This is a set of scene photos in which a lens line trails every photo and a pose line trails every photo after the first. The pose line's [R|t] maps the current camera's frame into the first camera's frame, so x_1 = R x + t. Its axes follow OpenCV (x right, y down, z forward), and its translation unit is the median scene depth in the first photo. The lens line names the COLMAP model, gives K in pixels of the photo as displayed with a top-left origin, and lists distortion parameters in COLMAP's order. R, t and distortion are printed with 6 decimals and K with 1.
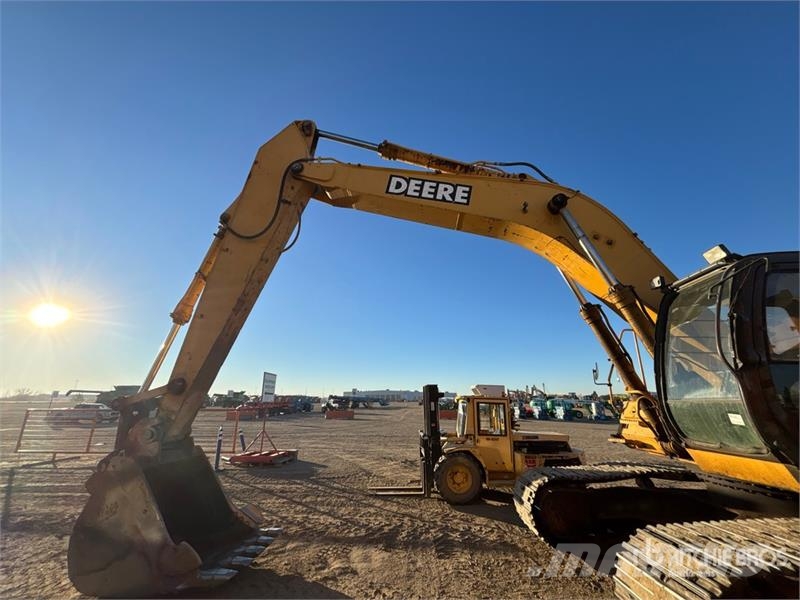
lens RADIAL K [[330.2, 0, 399.7], [0, 330.2, 303.0], [0, 0, 1]] dist [0.010288, 0.000722]
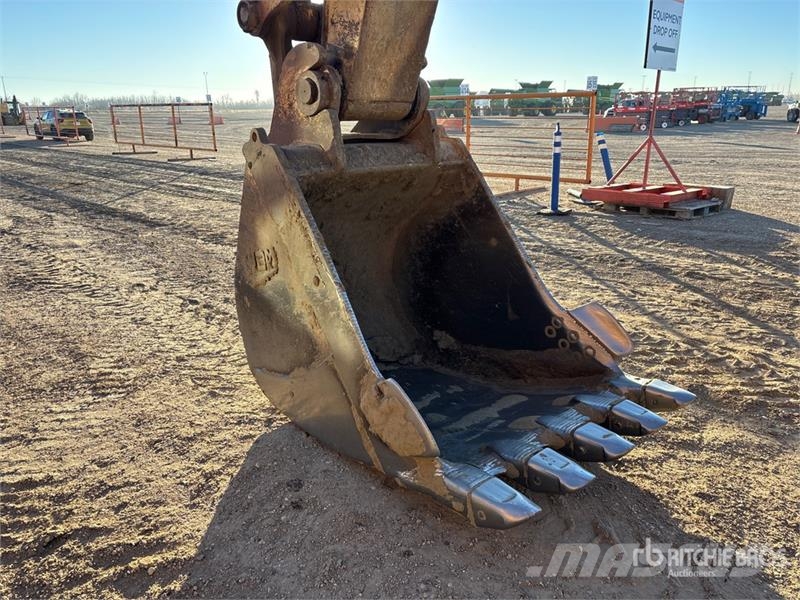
lens RADIAL K [[603.7, 0, 401.7], [0, 603.7, 299.5], [0, 0, 1]] dist [0.048759, -0.052695]
pose [[0.725979, 0.193731, -0.659866, -0.150372], [0.208658, 0.852223, 0.479769, 0.213068], [0.655299, -0.485988, 0.578272, 0.420305]]
